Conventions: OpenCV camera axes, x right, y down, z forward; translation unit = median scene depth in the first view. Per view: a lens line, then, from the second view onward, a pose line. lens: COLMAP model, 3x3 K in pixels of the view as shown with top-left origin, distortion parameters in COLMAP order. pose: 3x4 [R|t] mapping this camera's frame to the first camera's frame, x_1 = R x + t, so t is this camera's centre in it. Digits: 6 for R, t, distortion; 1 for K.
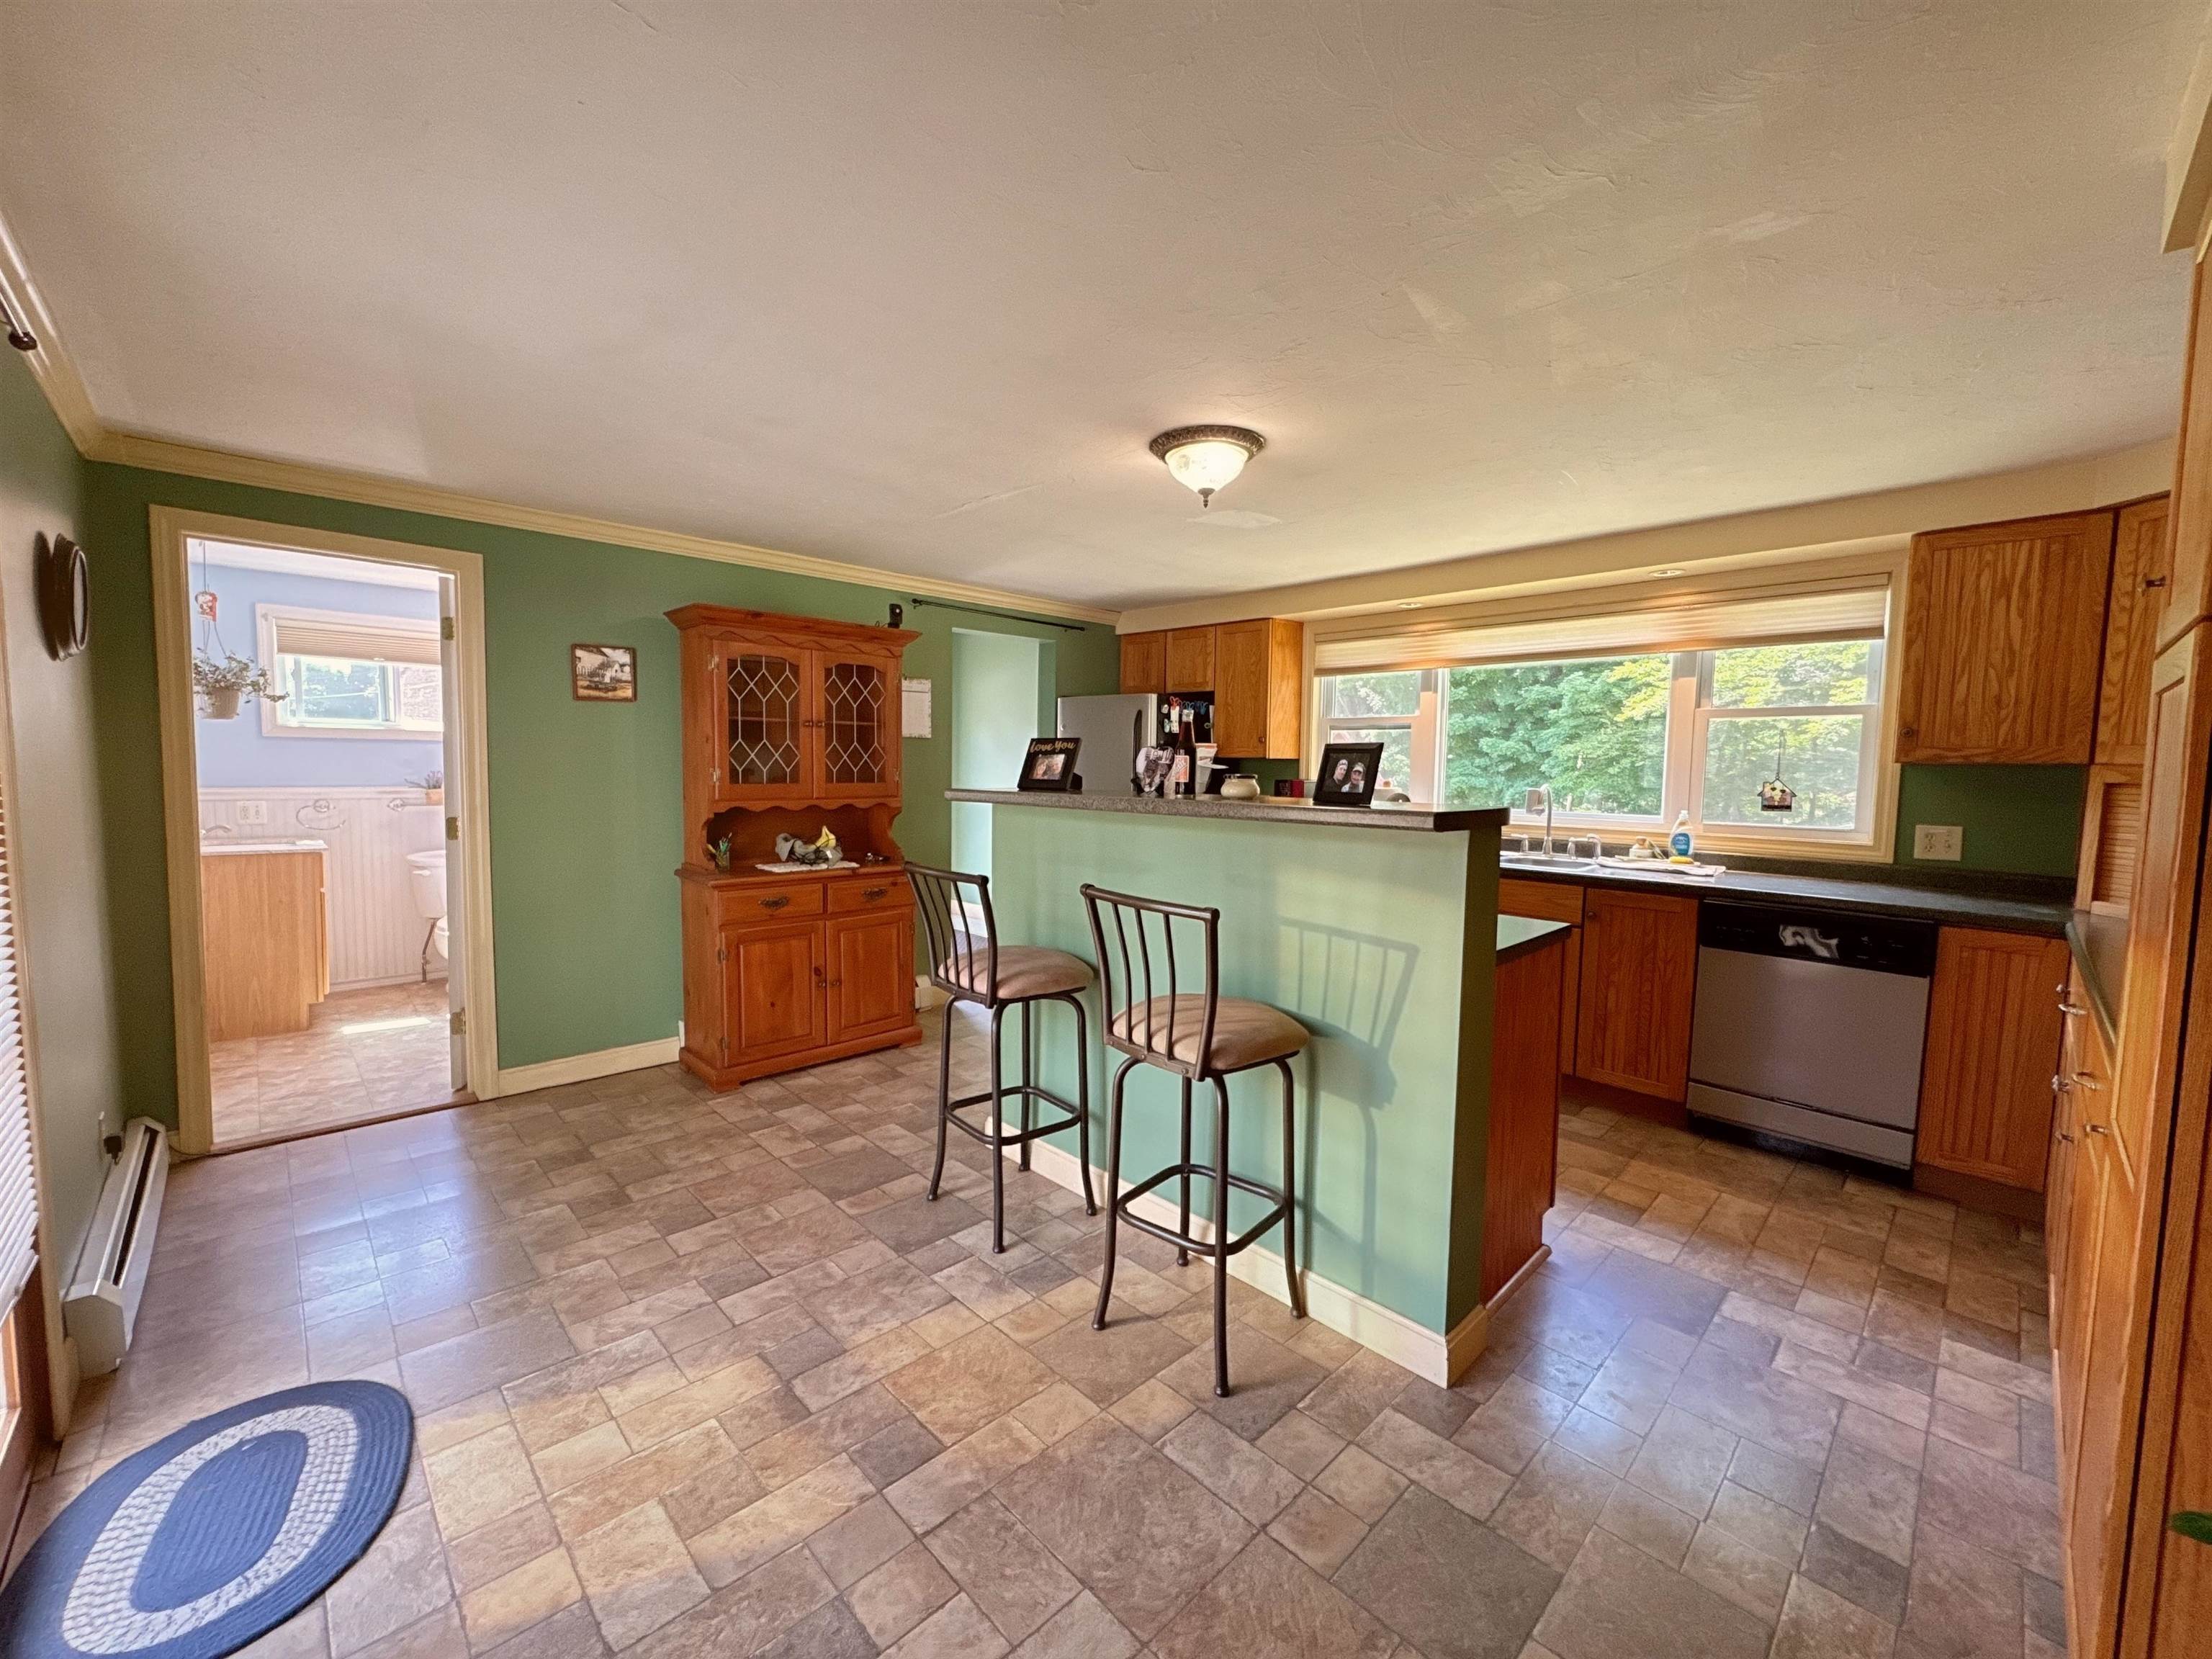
lens RADIAL K [[884.8, 0, 1106.0], [0, 884.8, 829.5], [0, 0, 1]] dist [0.000534, 0.000128]
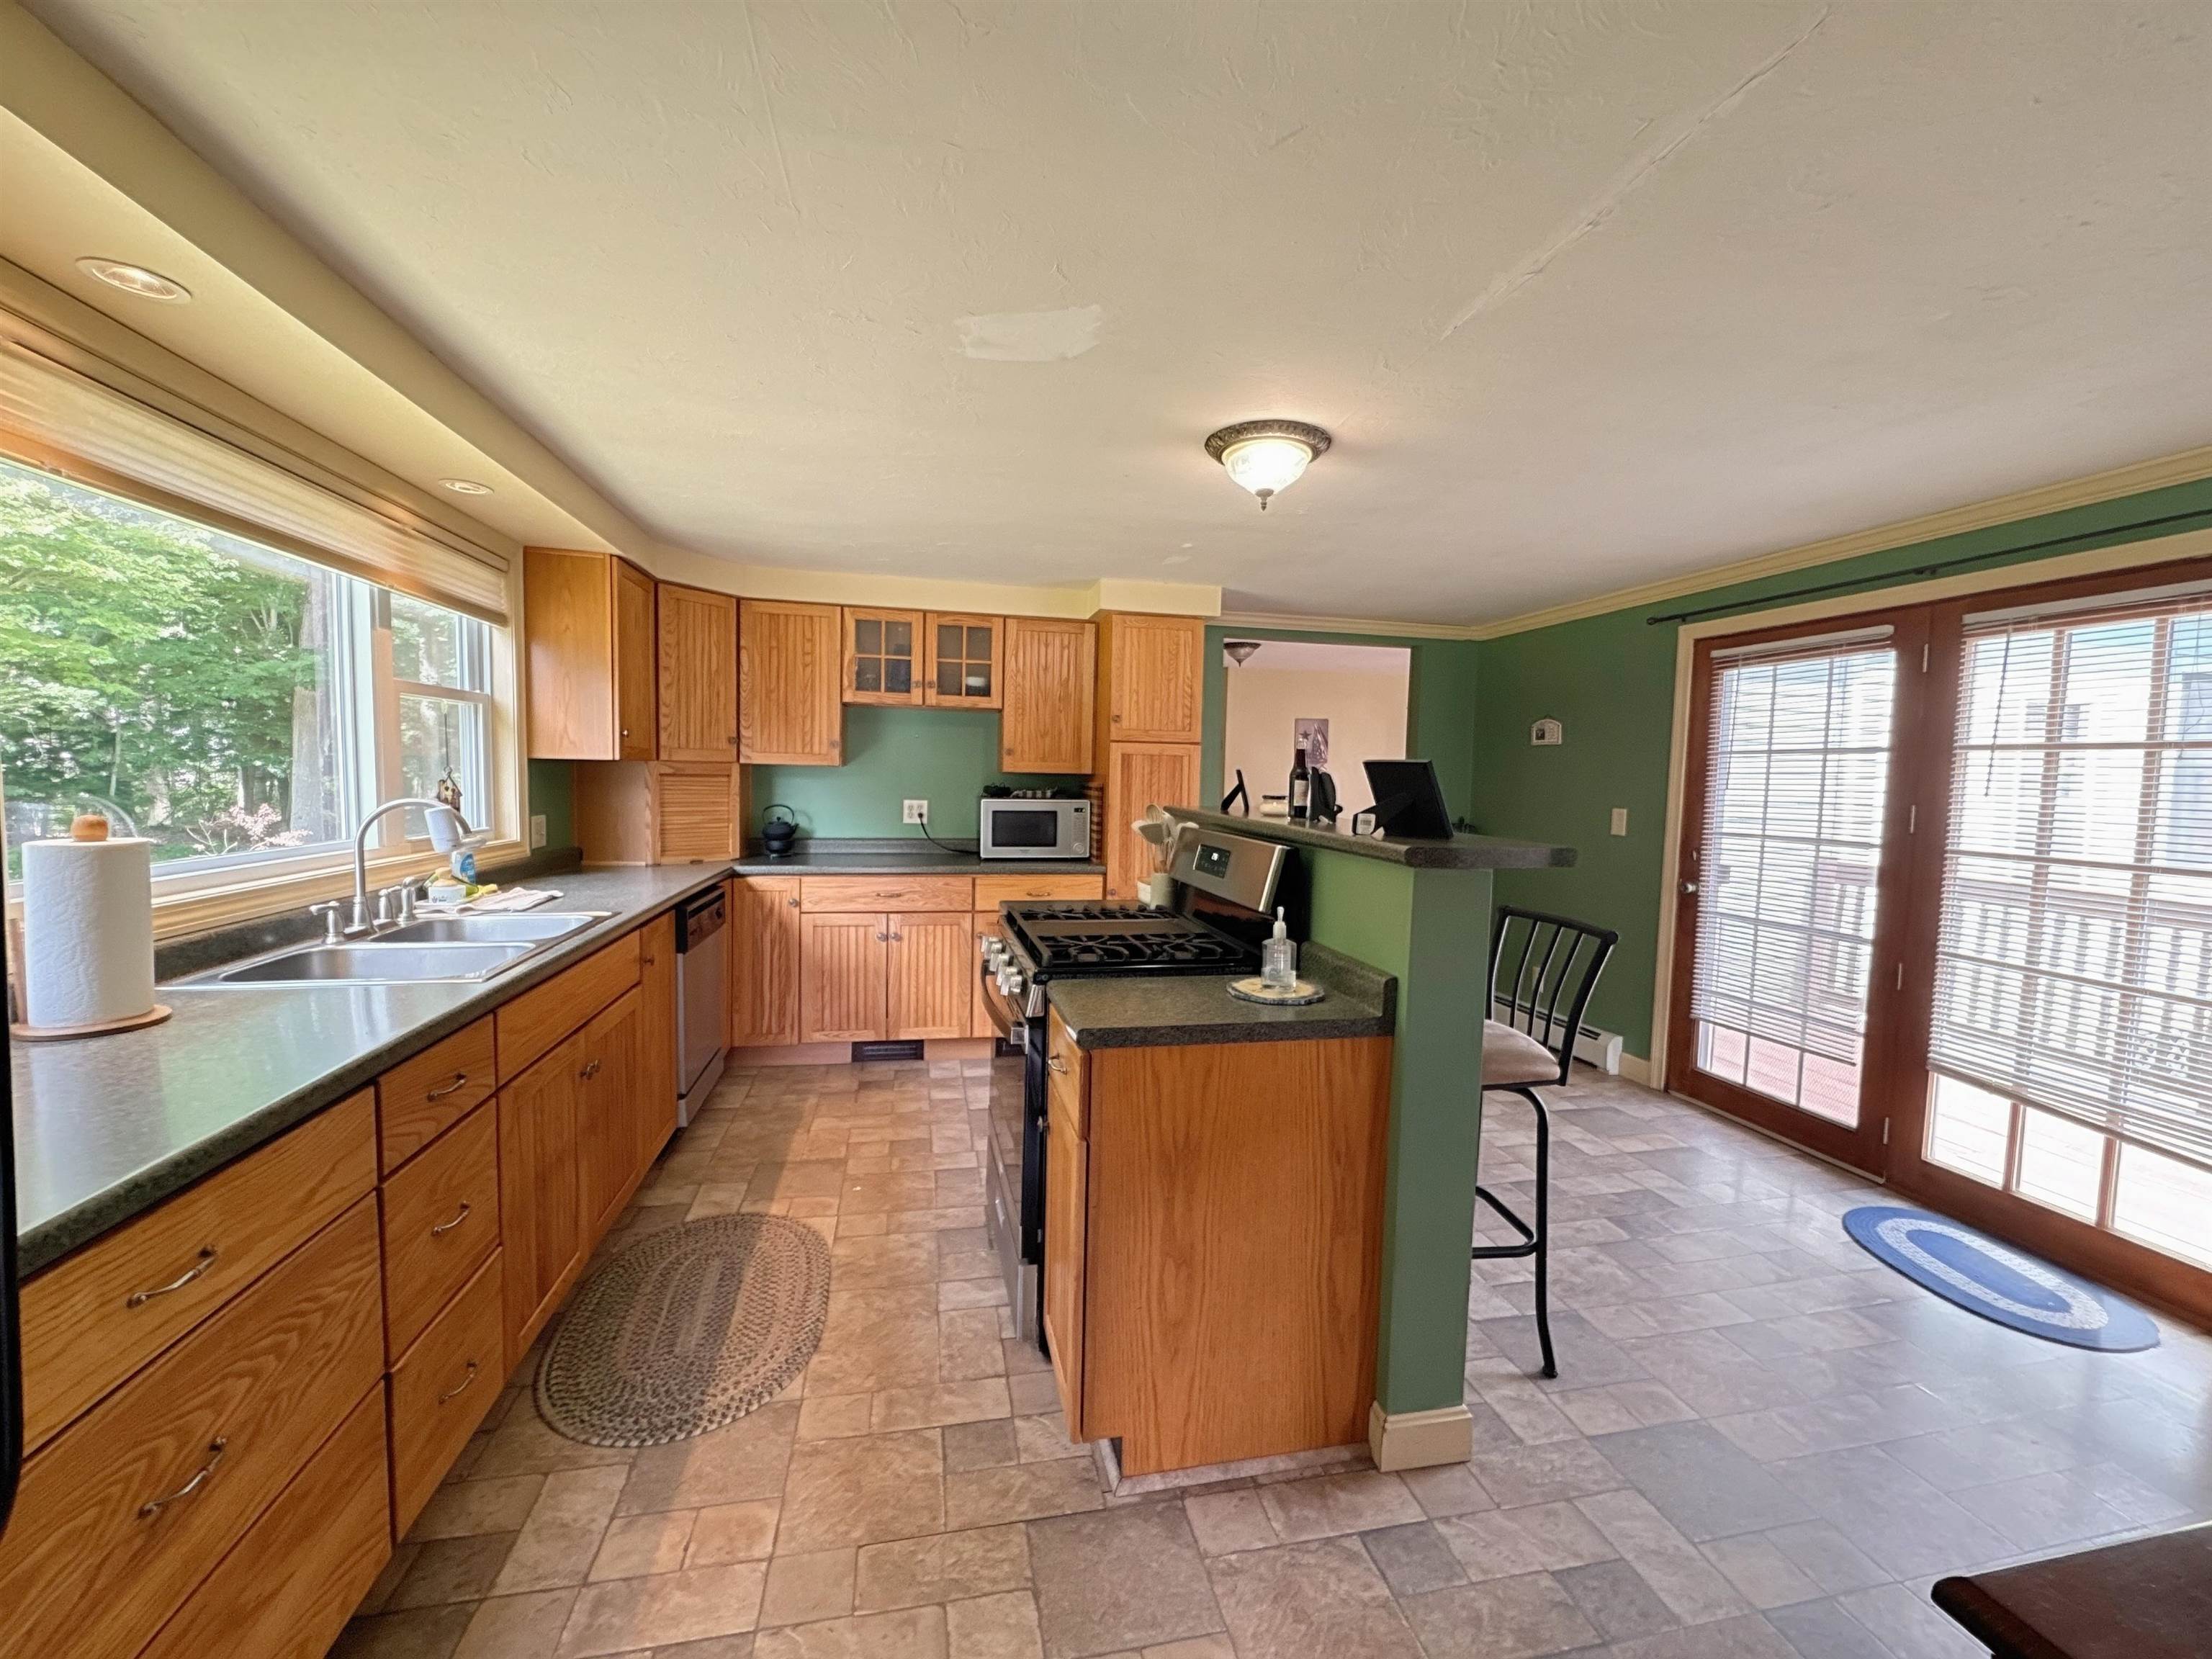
lens RADIAL K [[883.4, 0, 1108.3], [0, 883.4, 829.1], [0, 0, 1]] dist [-0.000880, -0.000376]
pose [[-0.845257, -0.069931, 0.529764, -0.225078], [0.004311, 0.990475, 0.137625, -0.141811], [-0.534343, 0.118613, -0.836904, 1.645732]]
